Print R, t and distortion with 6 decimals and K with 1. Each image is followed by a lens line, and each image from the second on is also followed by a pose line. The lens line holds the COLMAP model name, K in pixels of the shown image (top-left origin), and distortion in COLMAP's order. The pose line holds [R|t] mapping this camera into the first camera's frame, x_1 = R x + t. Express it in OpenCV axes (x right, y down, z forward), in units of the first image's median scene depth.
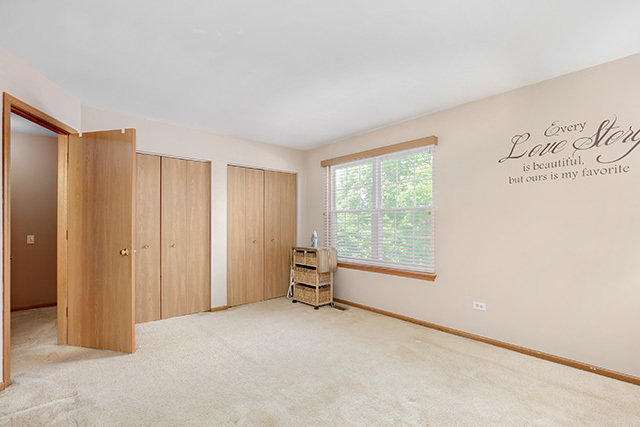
lens RADIAL K [[317.5, 0, 319.3], [0, 317.5, 216.6], [0, 0, 1]] dist [-0.002931, -0.000307]
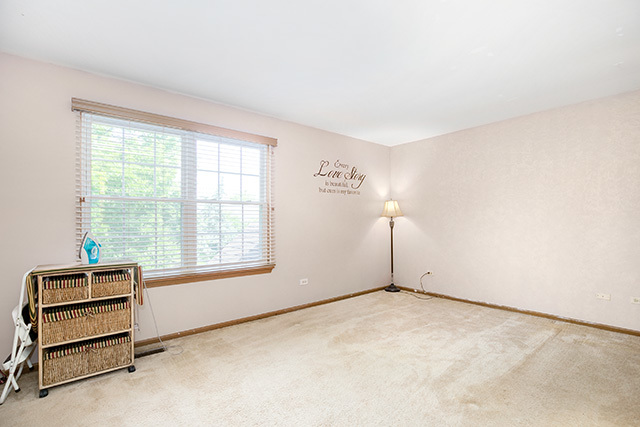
lens RADIAL K [[317.5, 0, 319.3], [0, 317.5, 216.6], [0, 0, 1]] dist [-0.002931, -0.000307]
pose [[-0.019902, 0.015258, 0.999686, -0.827399], [-0.017028, 0.999733, -0.015597, 0.031135], [-0.999657, -0.017333, -0.019637, 0.976357]]
